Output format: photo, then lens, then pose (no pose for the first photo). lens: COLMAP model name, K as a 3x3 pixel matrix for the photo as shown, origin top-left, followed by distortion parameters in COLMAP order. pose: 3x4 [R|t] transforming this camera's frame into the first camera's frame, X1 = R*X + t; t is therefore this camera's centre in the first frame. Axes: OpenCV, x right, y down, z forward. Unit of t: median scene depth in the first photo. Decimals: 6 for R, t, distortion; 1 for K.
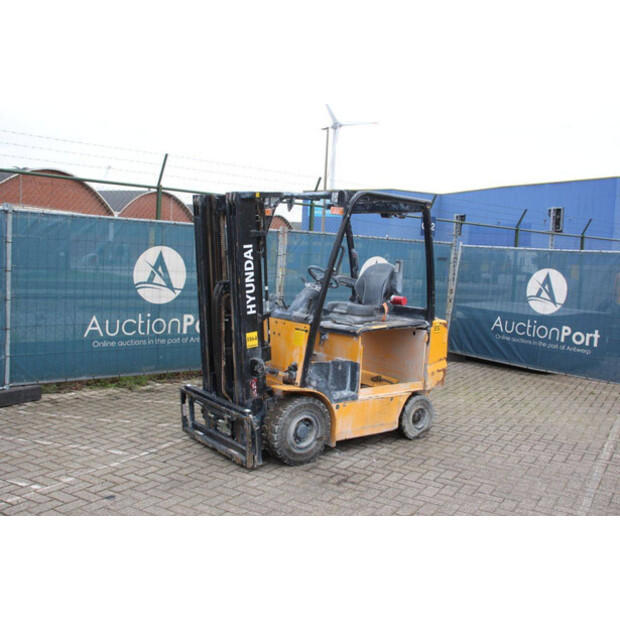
lens RADIAL K [[638.7, 0, 310.0], [0, 638.7, 310.0], [0, 0, 1]] dist [-0.060936, 0.025922]
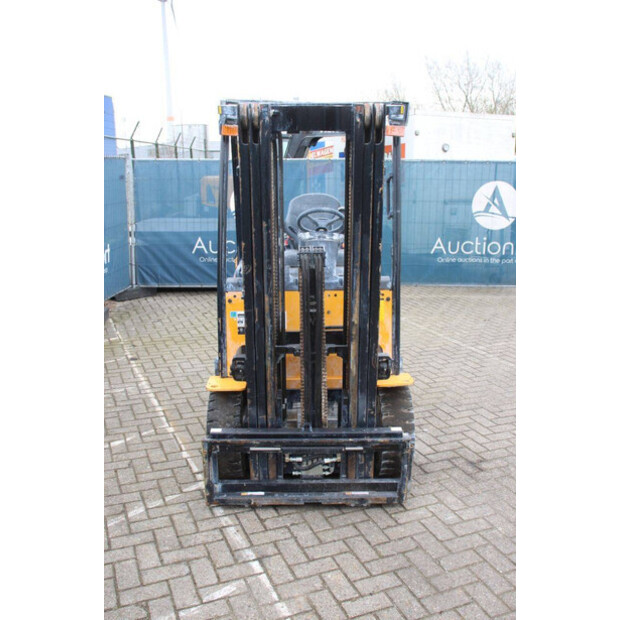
lens RADIAL K [[638.7, 0, 310.0], [0, 638.7, 310.0], [0, 0, 1]] dist [-0.060936, 0.025922]
pose [[0.603821, -0.230289, 0.763130, -0.350741], [0.108667, 0.972202, 0.207399, -0.065462], [-0.789678, -0.042305, 0.612061, 0.351020]]
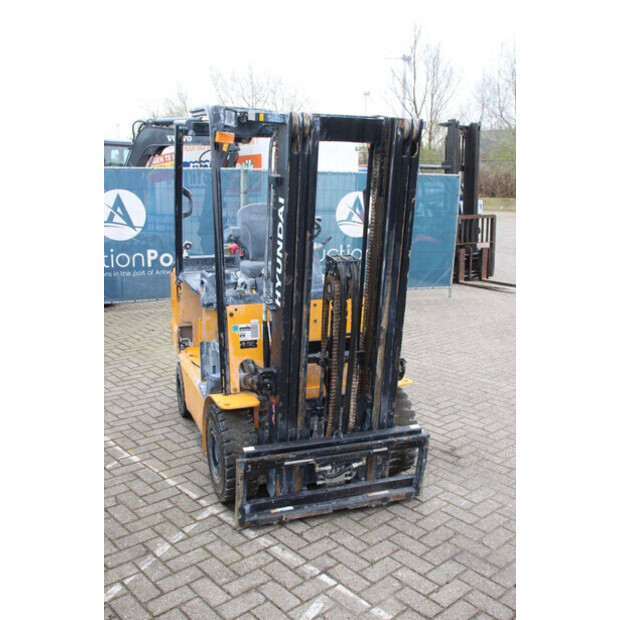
lens RADIAL K [[638.7, 0, 310.0], [0, 638.7, 310.0], [0, 0, 1]] dist [-0.060936, 0.025922]
pose [[0.306594, -0.243281, 0.920225, -0.415098], [0.091923, 0.969834, 0.225770, -0.079023], [-0.947391, 0.015370, 0.319709, 0.470704]]
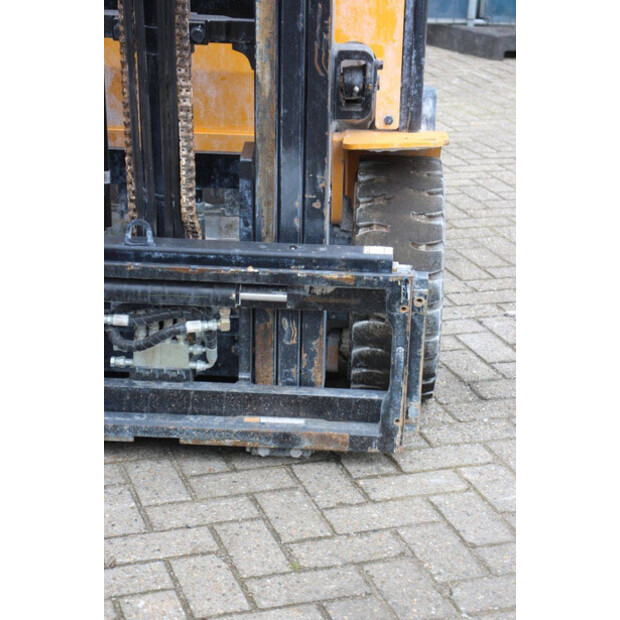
lens RADIAL K [[1433.3, 0, 310.0], [0, 1433.3, 310.0], [0, 0, 1]] dist [0.314449, -0.068129]
pose [[0.659154, -0.271942, 0.701116, -0.286280], [0.078876, 0.952184, 0.295168, 0.003162], [-0.747860, -0.139260, 0.649085, 0.341163]]
